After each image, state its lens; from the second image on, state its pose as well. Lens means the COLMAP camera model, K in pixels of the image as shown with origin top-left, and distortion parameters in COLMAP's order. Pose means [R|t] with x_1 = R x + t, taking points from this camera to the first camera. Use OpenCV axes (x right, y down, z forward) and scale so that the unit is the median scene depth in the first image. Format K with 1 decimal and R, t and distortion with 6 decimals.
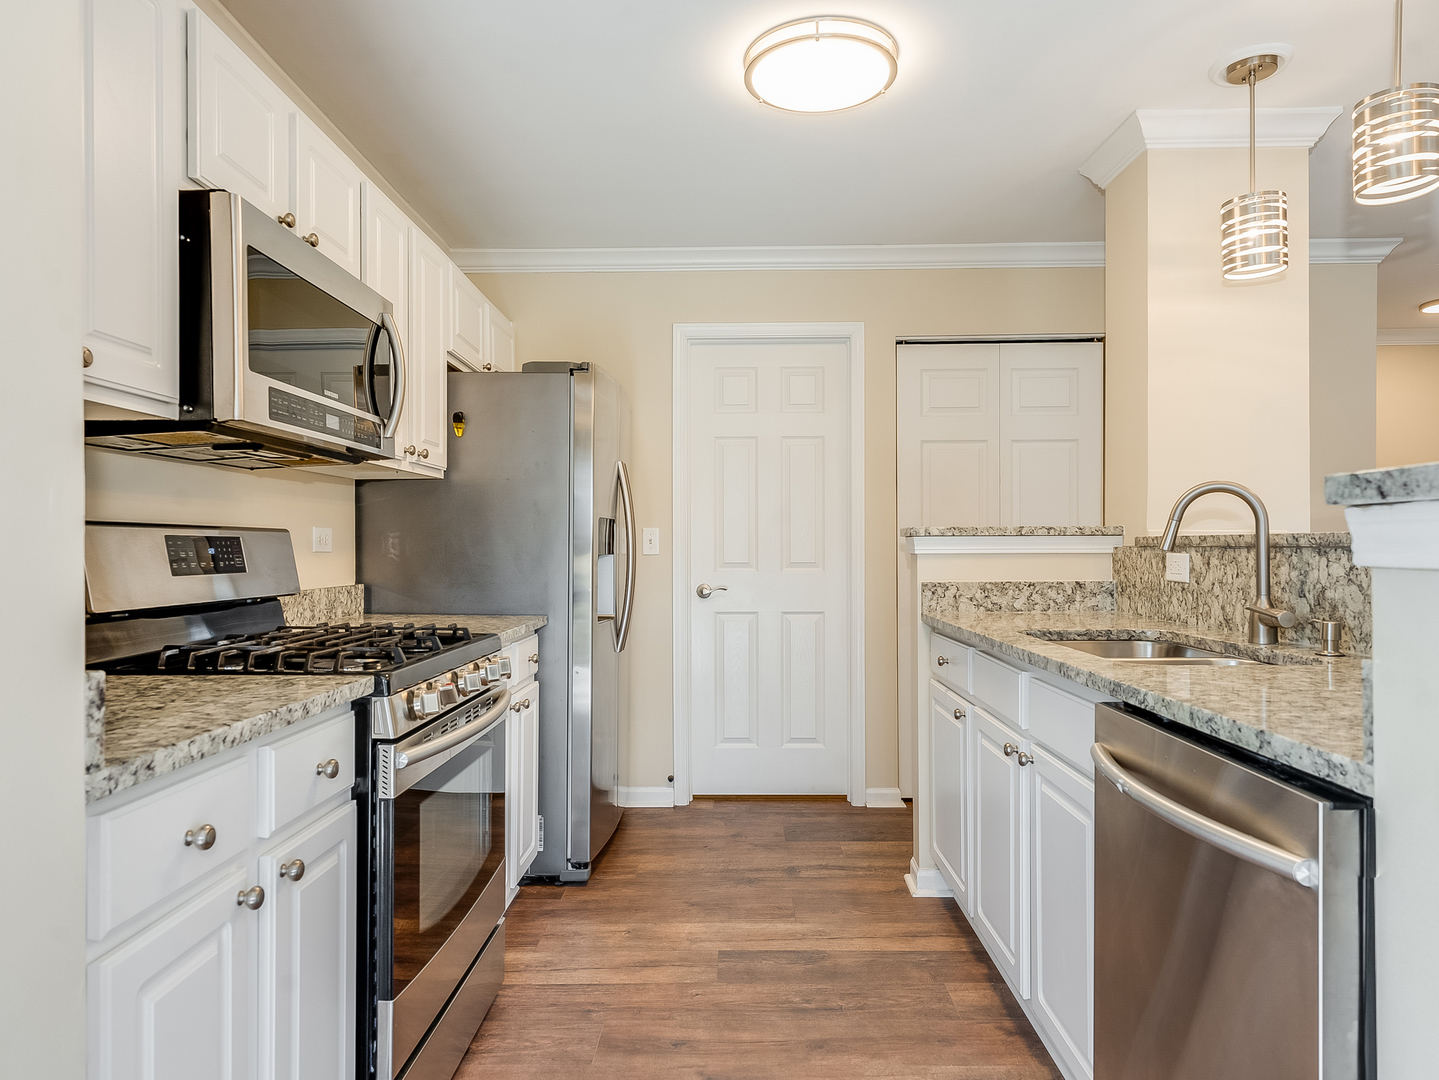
lens RADIAL K [[1024.8, 0, 719.5], [0, 1024.8, 540.0], [0, 0, 1]] dist [-0.005289, 0.001452]
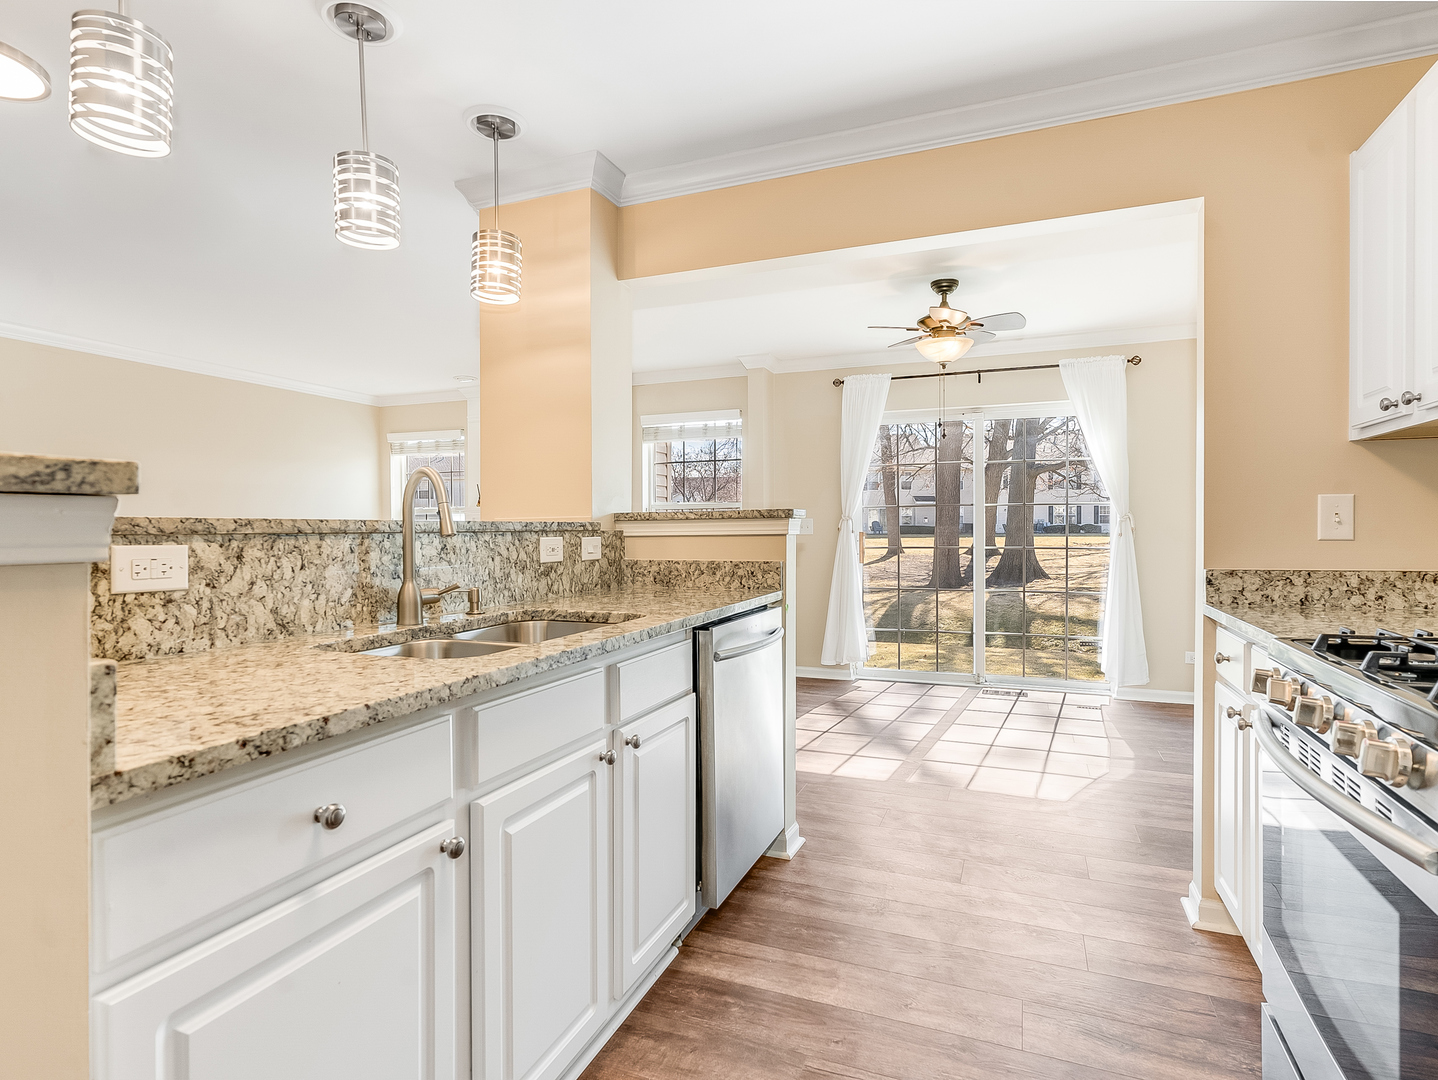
lens RADIAL K [[779.5, 0, 719.0], [0, 779.5, 540.0], [0, 0, 1]] dist [-0.000995, -0.000407]
pose [[-0.939380, 0.003527, 0.342860, -0.039316], [0.006798, 0.999942, 0.008338, 0.008752], [-0.342810, 0.010163, -0.939350, 1.451230]]
